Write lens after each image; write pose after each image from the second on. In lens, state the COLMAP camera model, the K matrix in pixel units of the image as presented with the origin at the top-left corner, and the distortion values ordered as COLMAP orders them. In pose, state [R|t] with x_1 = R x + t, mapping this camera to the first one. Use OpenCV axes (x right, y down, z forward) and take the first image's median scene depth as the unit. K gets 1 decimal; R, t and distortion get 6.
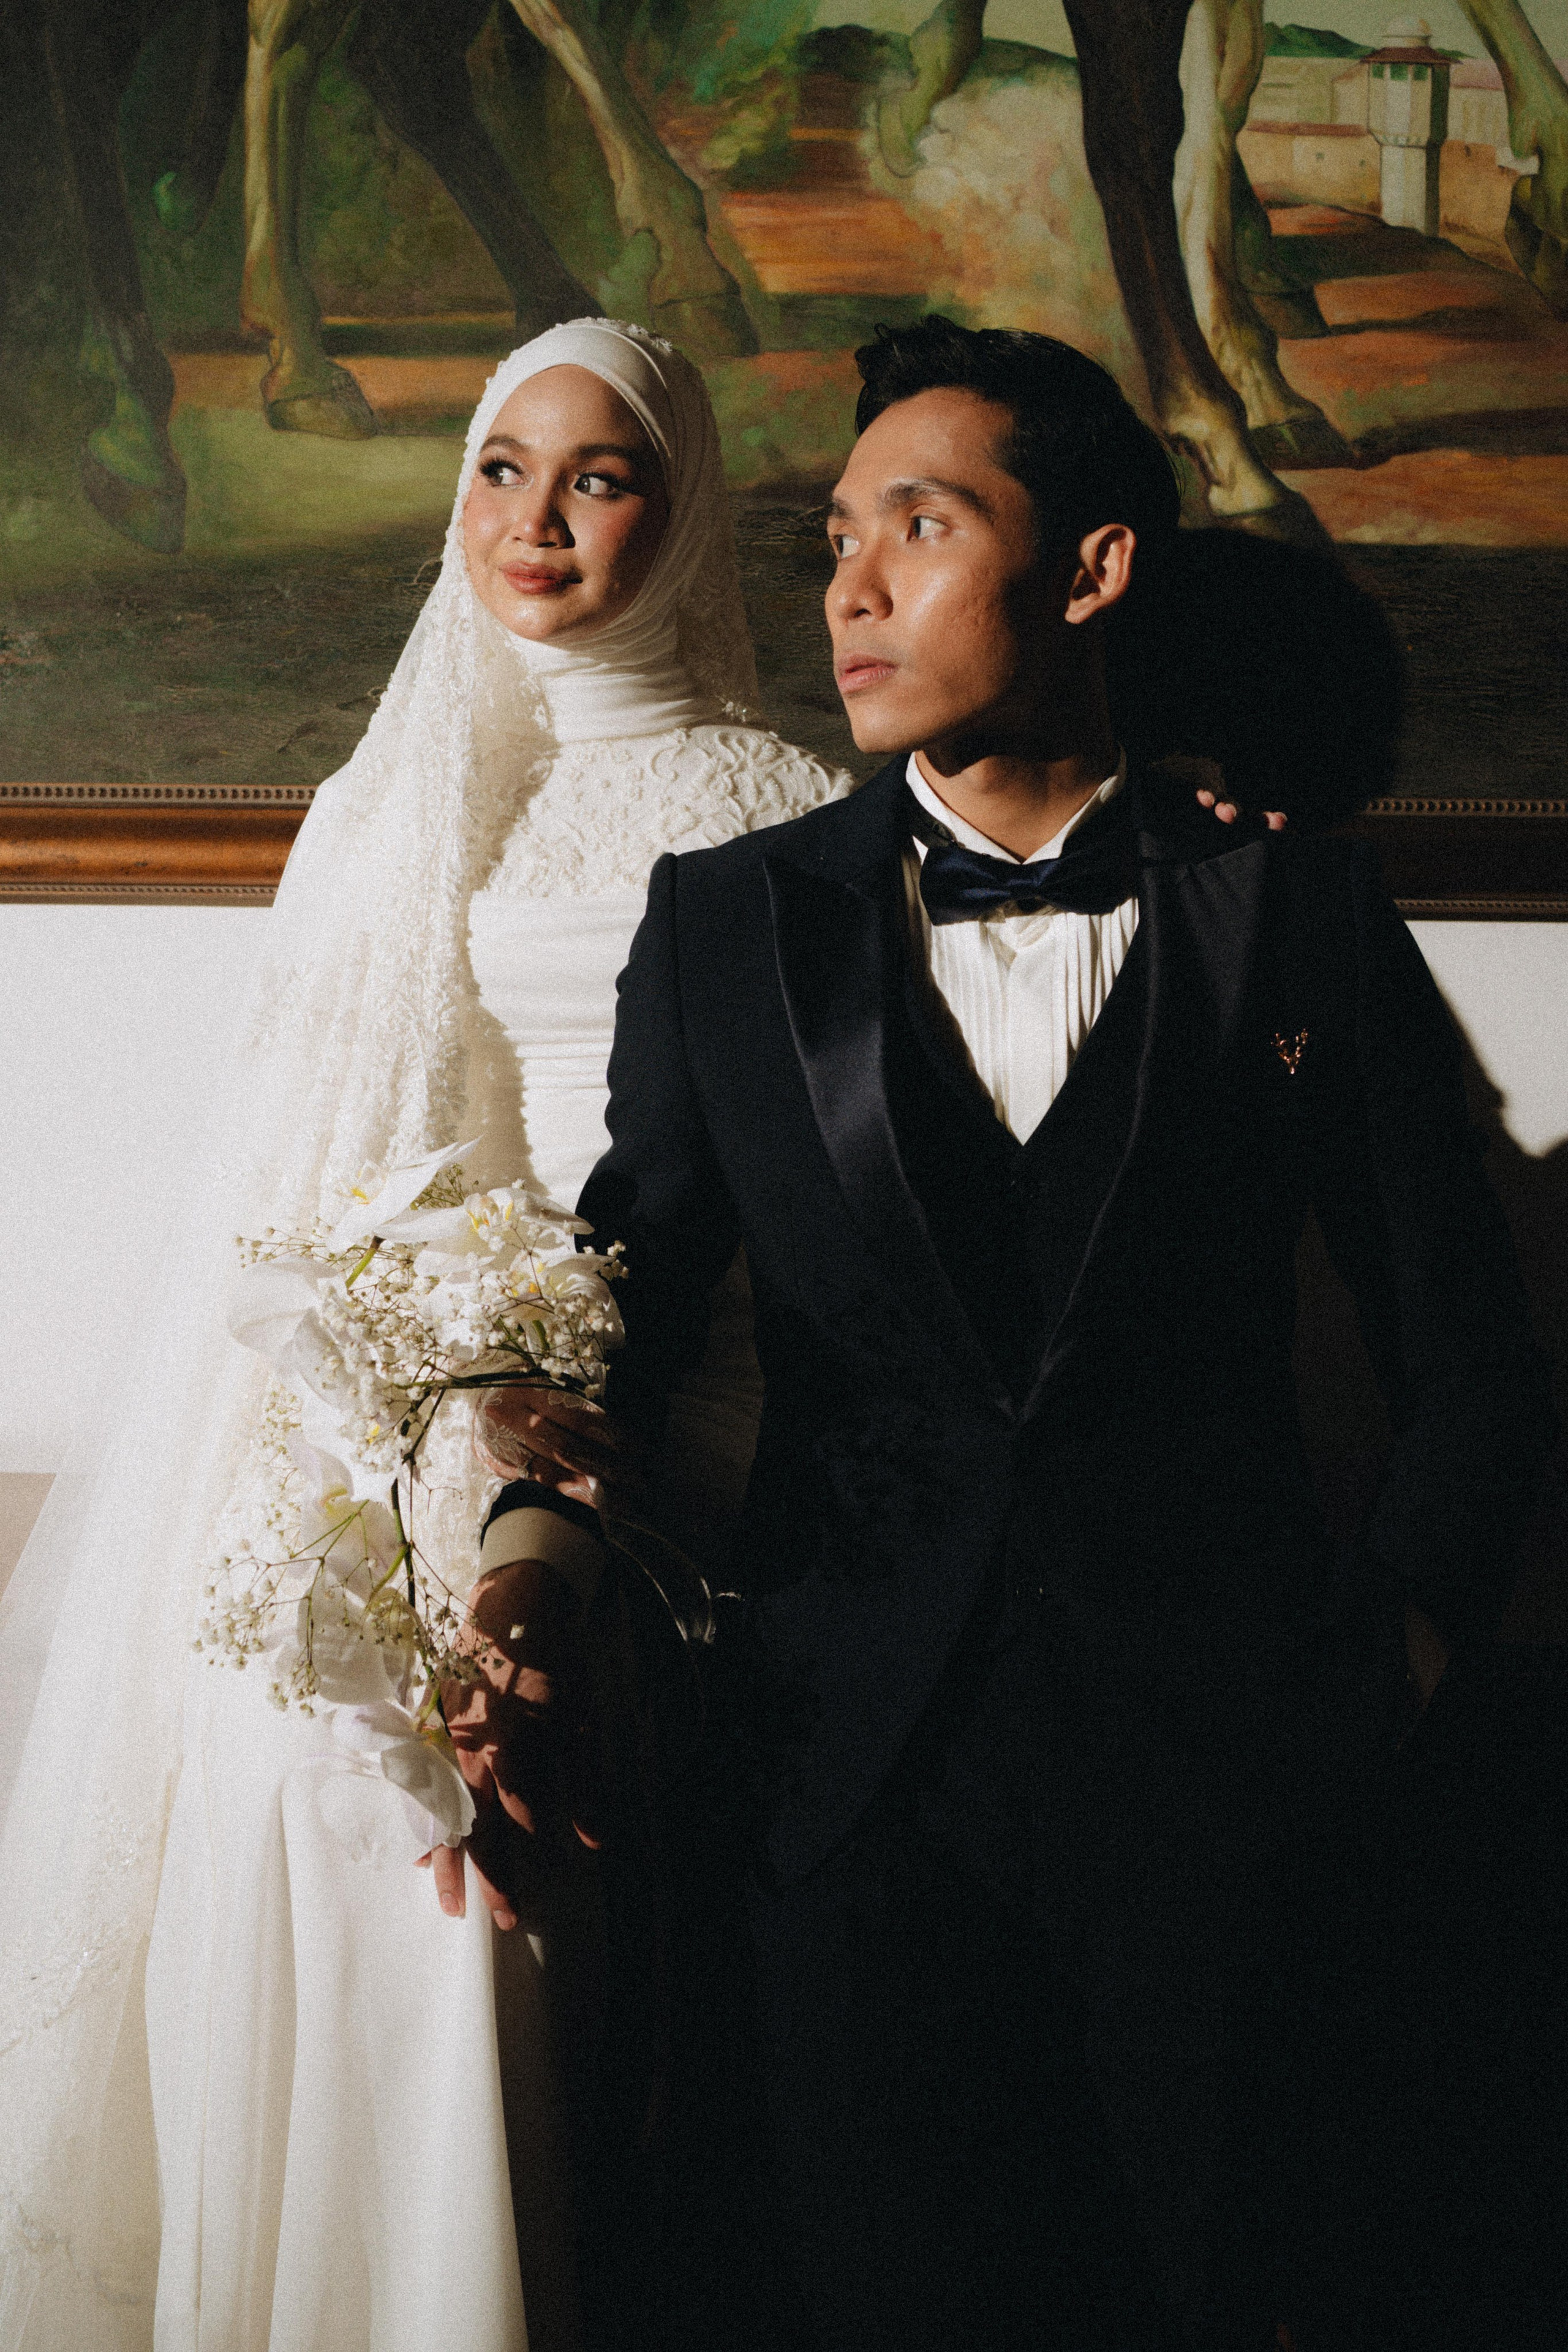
lens RADIAL K [[2362.3, 0, 793.8], [0, 2362.3, 1042.0], [0, 0, 1]] dist [0.010736, 0.000000]
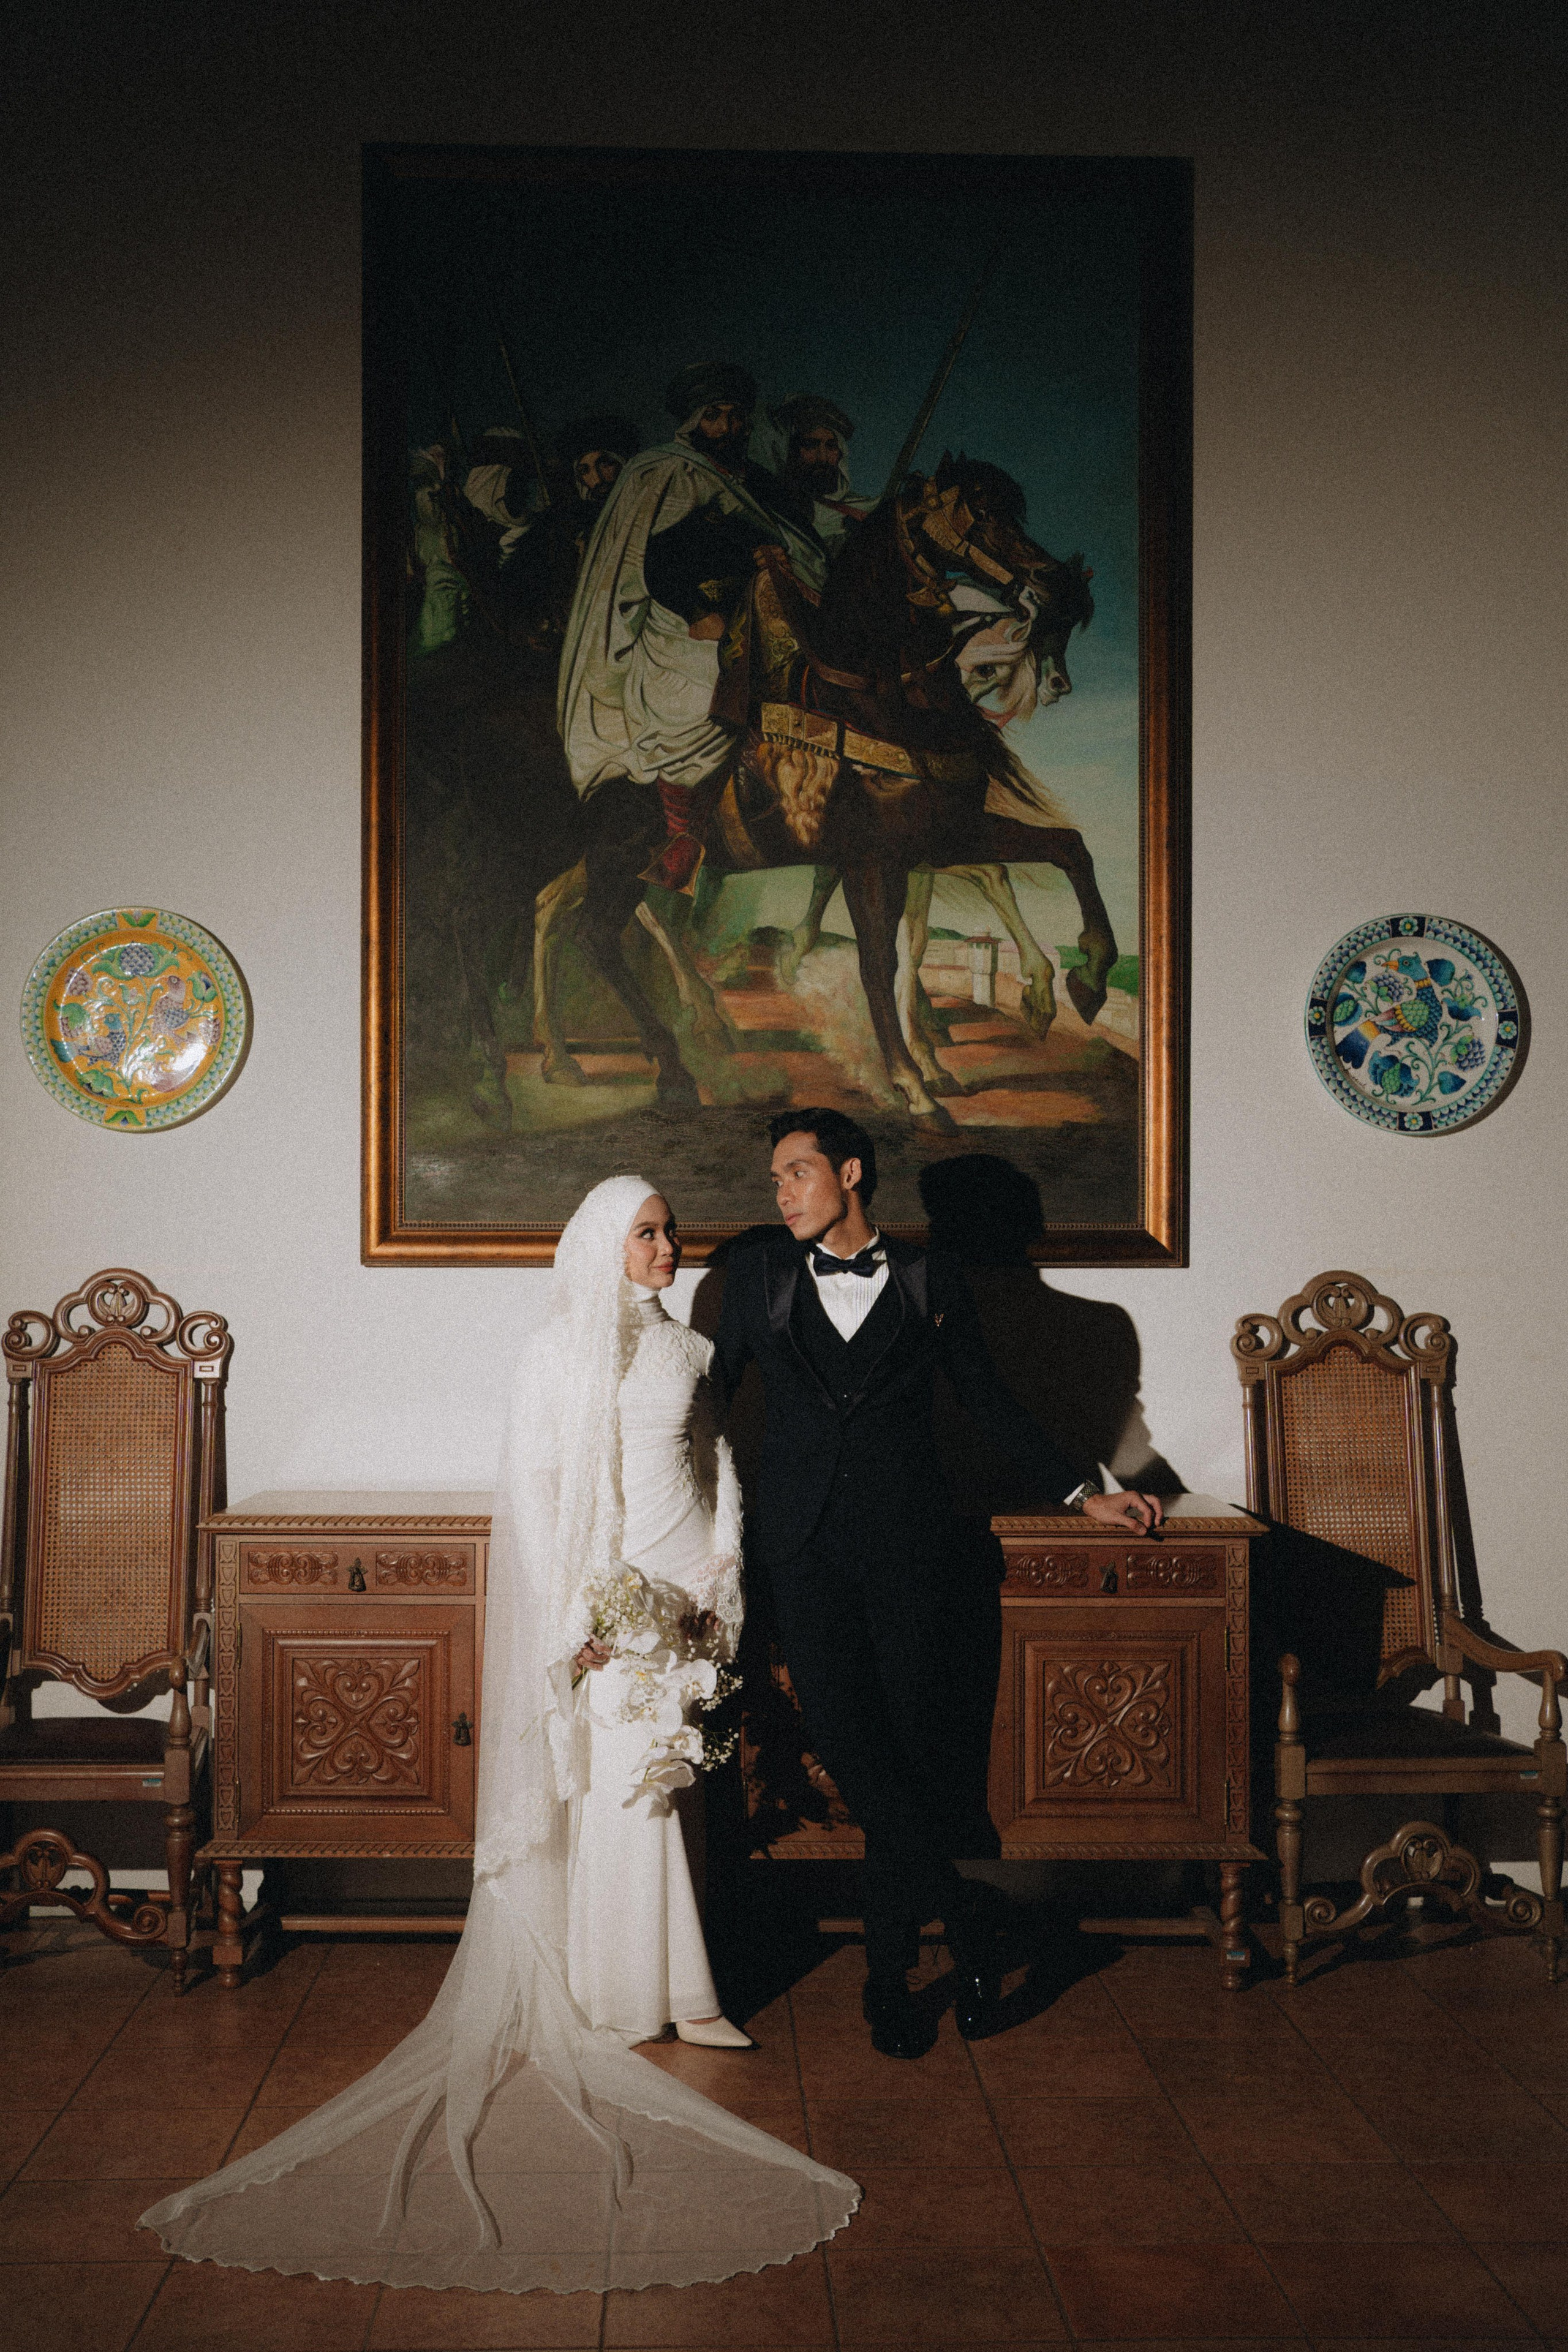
lens RADIAL K [[2212.7, 0, 798.5], [0, 2212.7, 1186.9], [0, 0, 1]] dist [-0.011620, 0.000000]
pose [[0.999149, -0.012608, 0.039278, -0.043690], [0.013868, 0.999393, -0.031963, -0.067159], [-0.038851, 0.032480, 0.998717, -1.427251]]
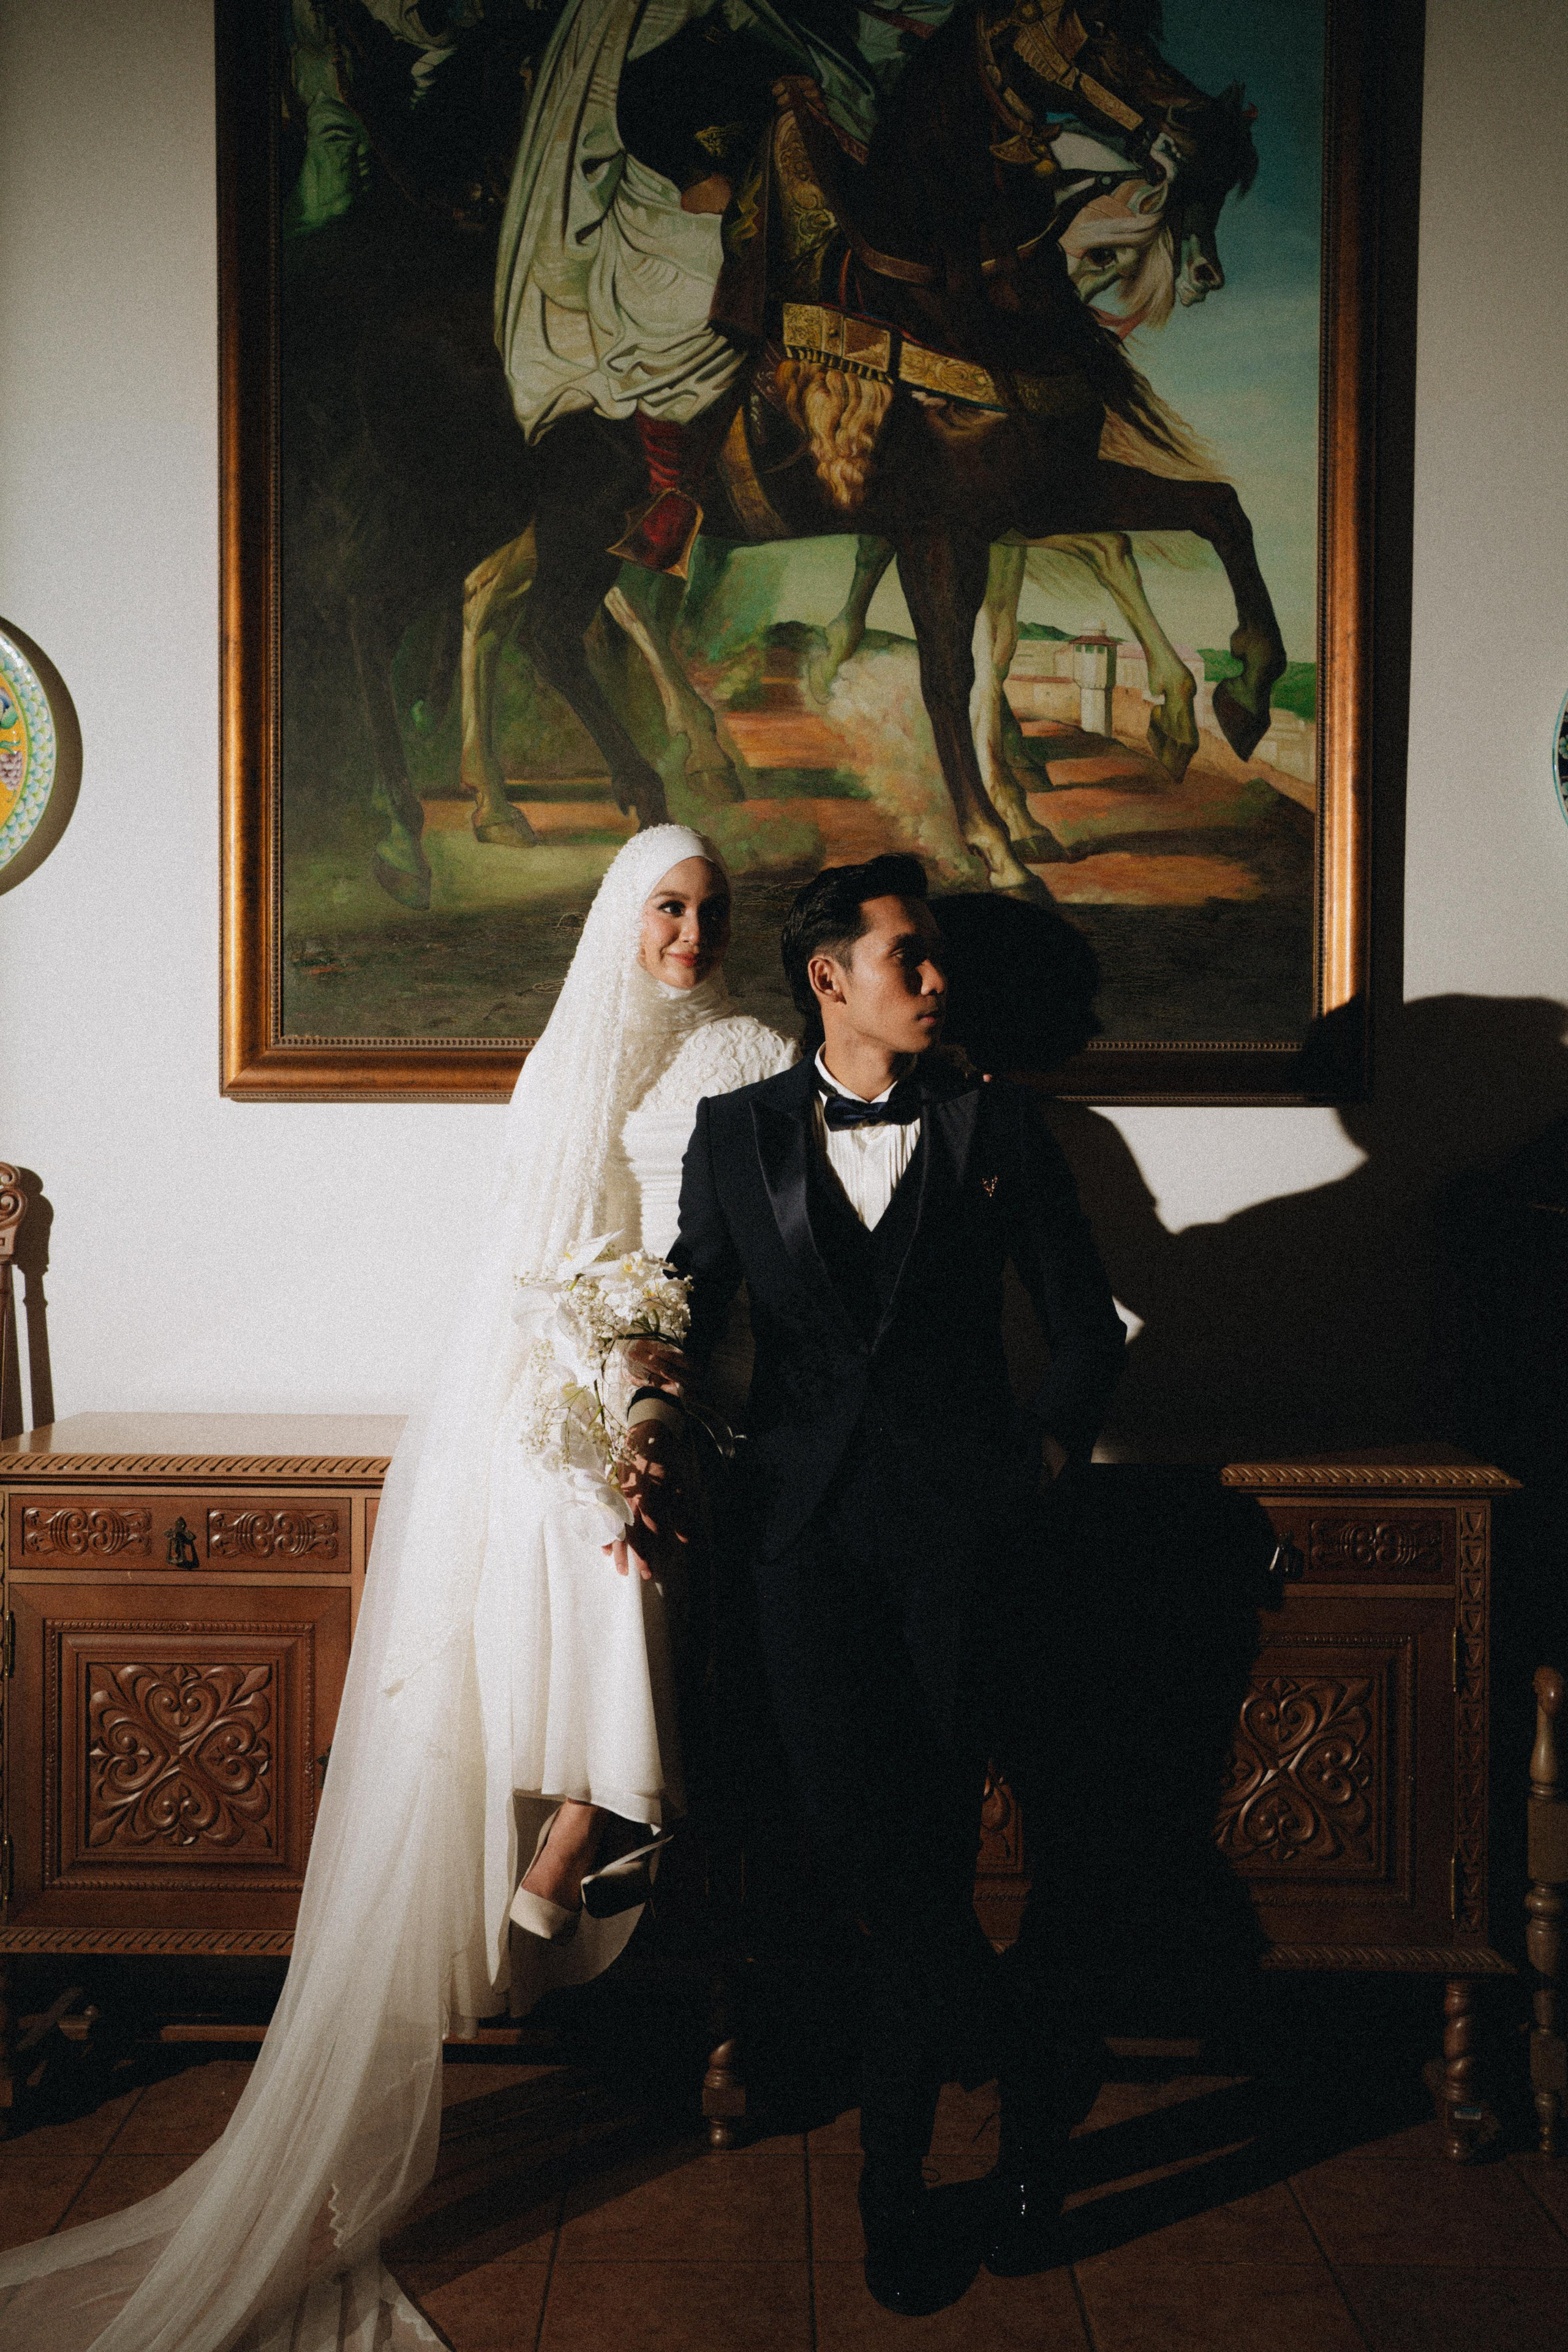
lens RADIAL K [[2362.3, 0, 831.8], [0, 2362.3, 1133.3], [0, 0, 1]] dist [0.010736, 0.000000]
pose [[0.999648, -0.010215, 0.024481, 0.004666], [0.010177, 0.999947, 0.001677, -0.035686], [-0.024496, -0.001428, 0.999699, -0.843321]]
